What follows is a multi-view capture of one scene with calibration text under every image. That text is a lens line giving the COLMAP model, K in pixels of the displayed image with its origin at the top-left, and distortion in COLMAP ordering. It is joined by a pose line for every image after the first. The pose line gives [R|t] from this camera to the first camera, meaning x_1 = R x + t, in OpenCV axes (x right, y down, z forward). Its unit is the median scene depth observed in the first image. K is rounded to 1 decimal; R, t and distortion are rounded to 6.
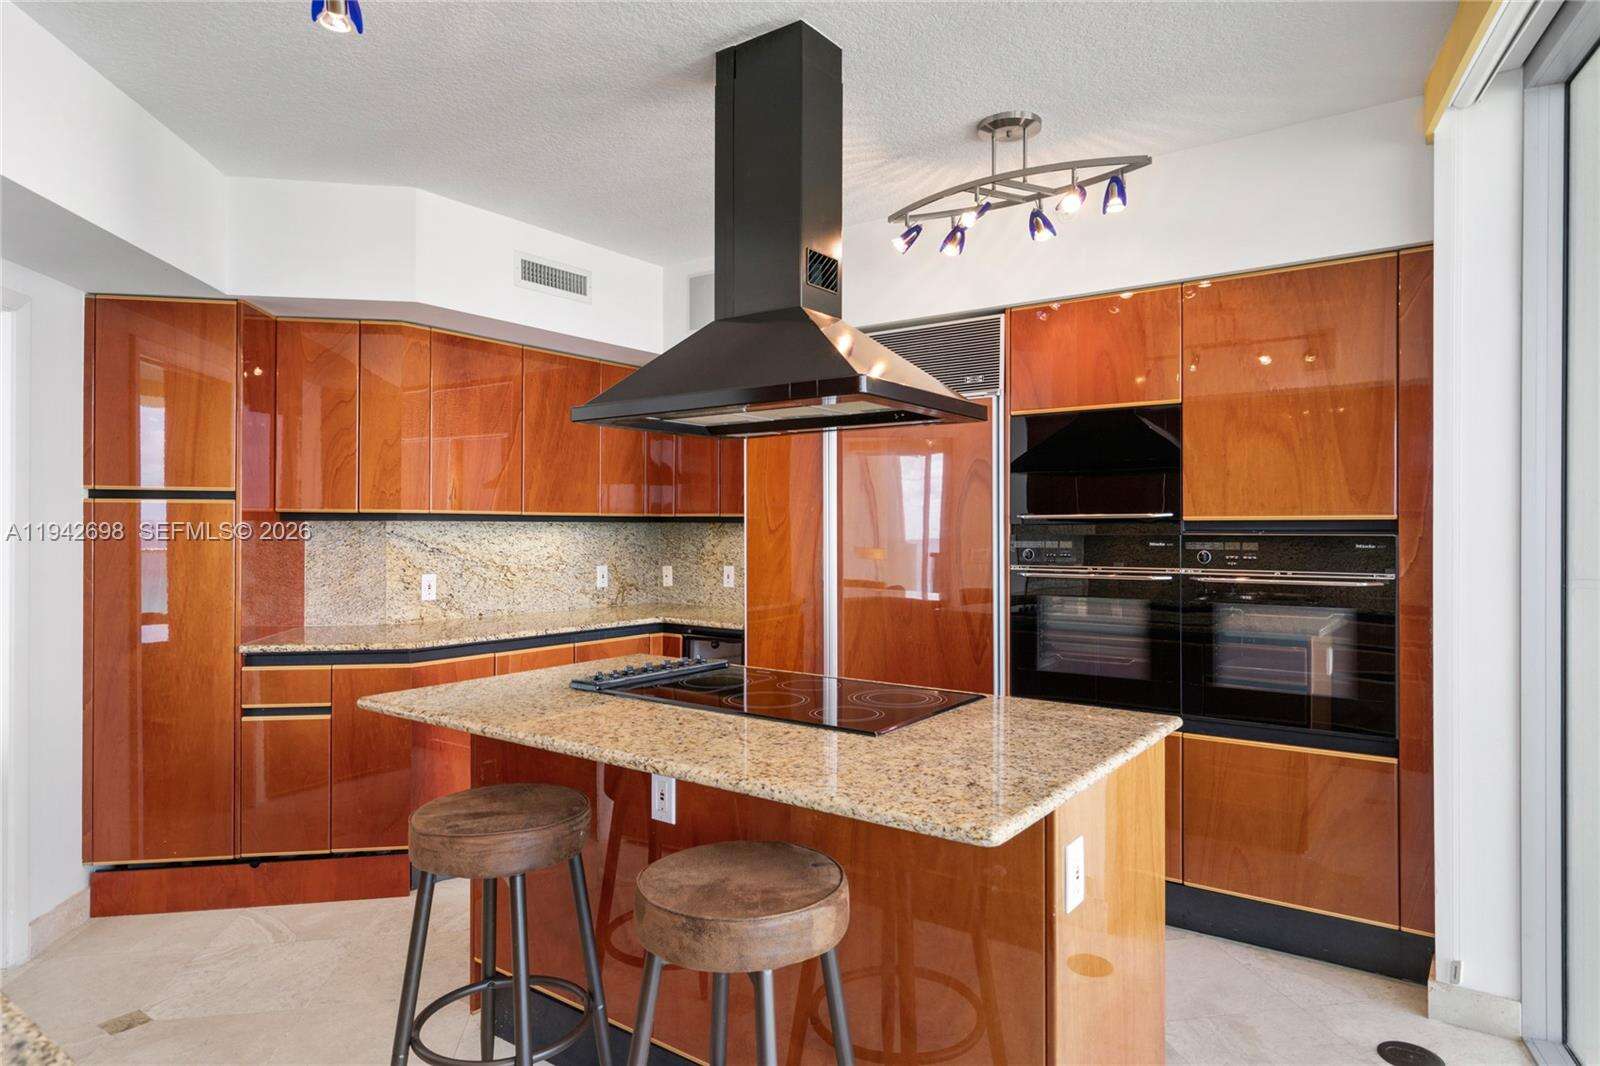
lens RADIAL K [[957.9, 0, 802.0], [0, 957.9, 526.5], [0, 0, 1]] dist [0.017657, 0.001726]
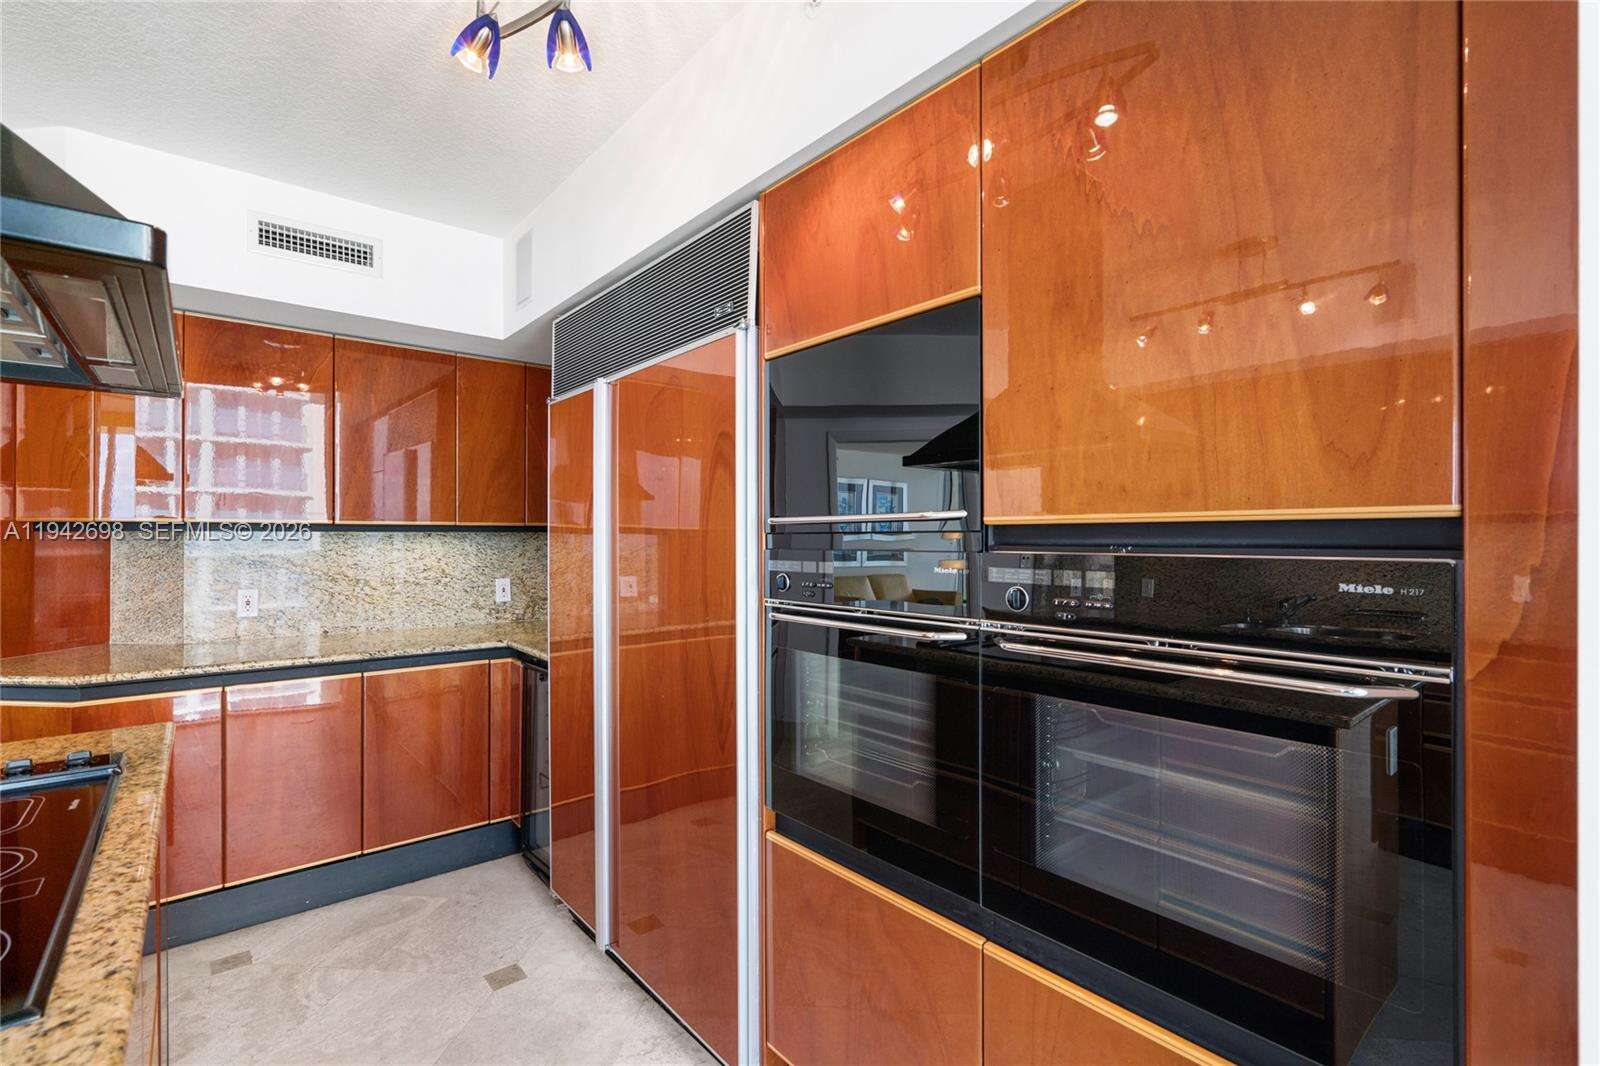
lens RADIAL K [[727.9, 0, 802.0], [0, 727.9, 535.8], [0, 0, 1]] dist [-0.003502, -0.000269]
pose [[0.969231, -0.000936, -0.246152, 0.398918], [0.000600, 0.999999, -0.001443, 0.000096], [0.246153, 0.001251, 0.969230, 0.606903]]
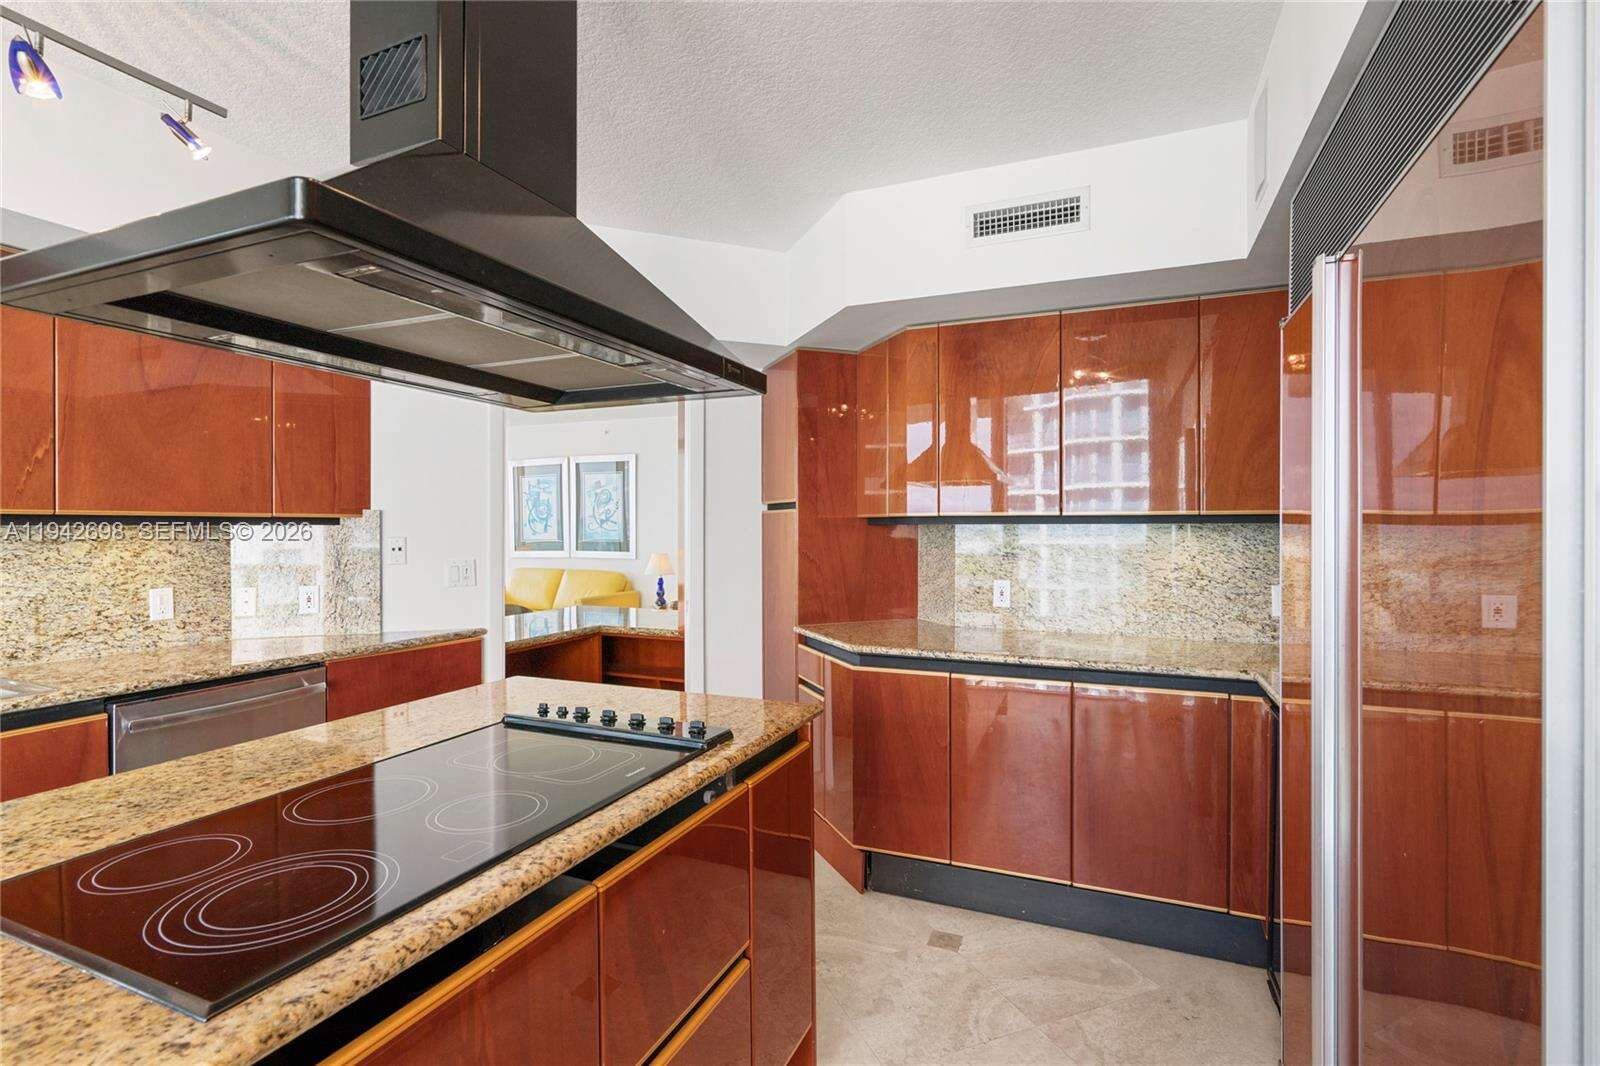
lens RADIAL K [[737.5, 0, 803.2], [0, 737.5, 531.3], [0, 0, 1]] dist [0.000449, 0.000544]
pose [[0.220346, 0.003260, -0.975416, 0.378642], [0.001748, 0.999991, 0.003737, -0.001969], [0.975420, -0.002529, 0.220339, 0.862124]]
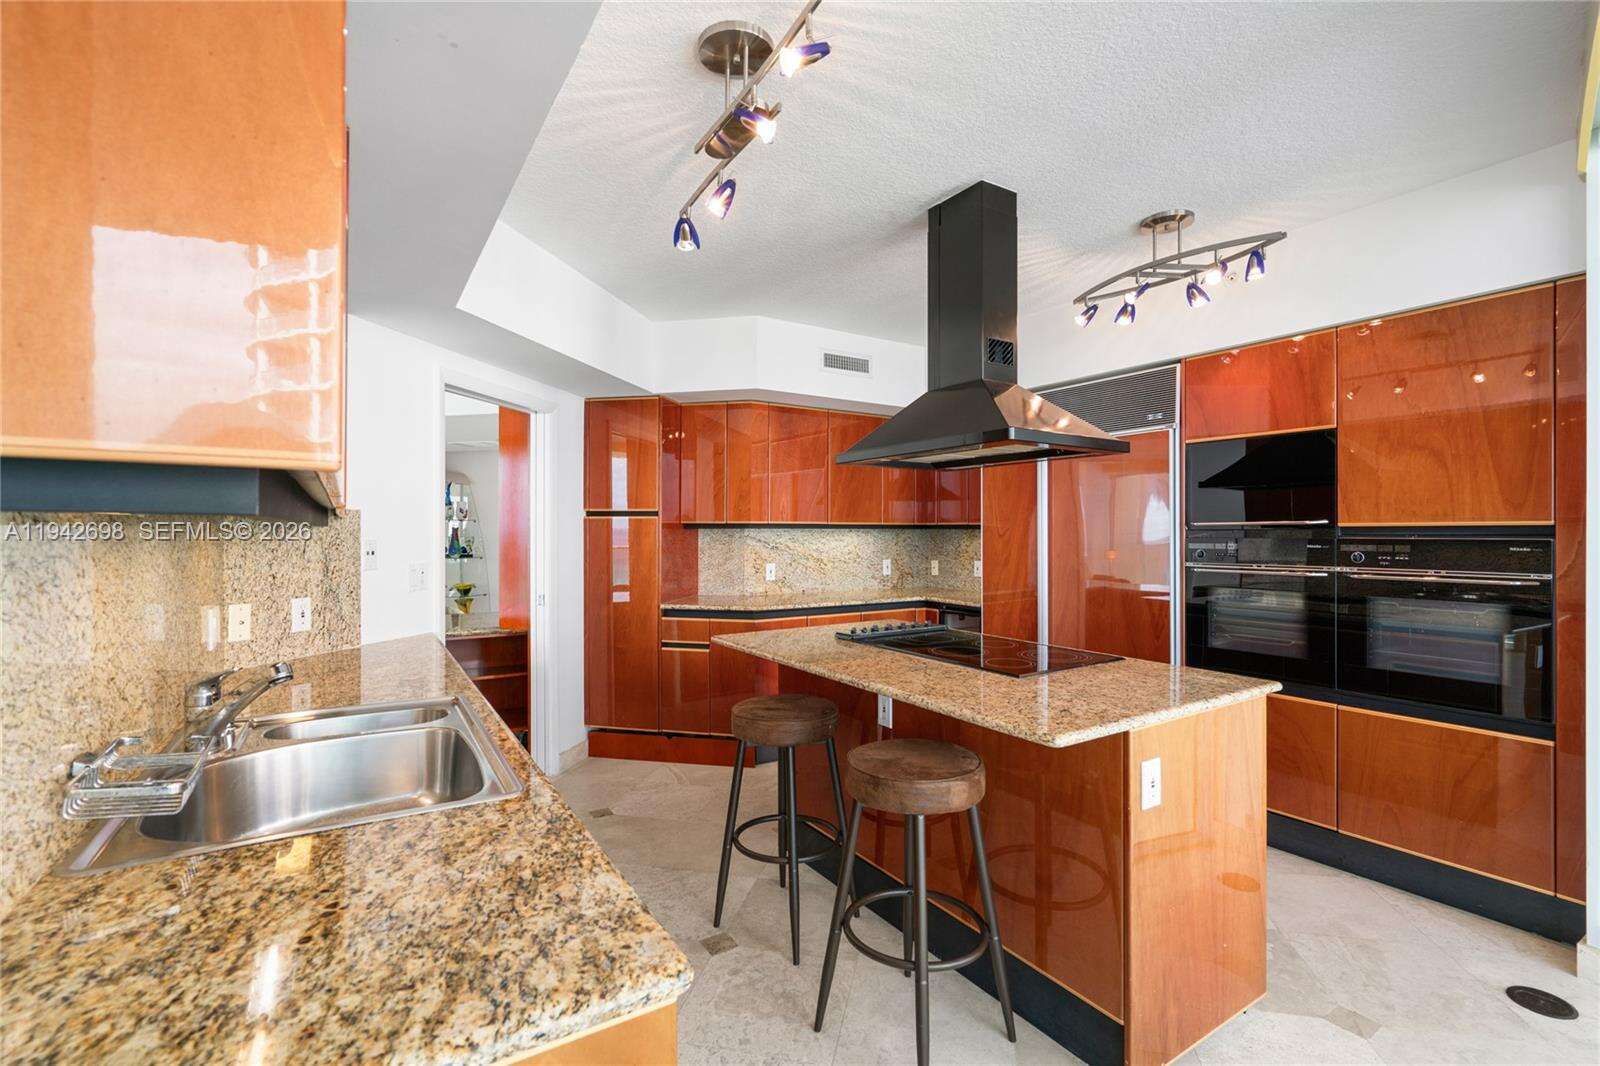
lens RADIAL K [[731.8, 0, 800.0], [0, 731.8, 533.0], [0, 0, 1]] dist [0.010235, 0.000603]
pose [[0.930403, -0.000819, -0.366537, 0.110978], [0.001535, 0.999997, 0.001663, -0.000732], [0.366534, -0.002110, 0.930402, -0.091781]]
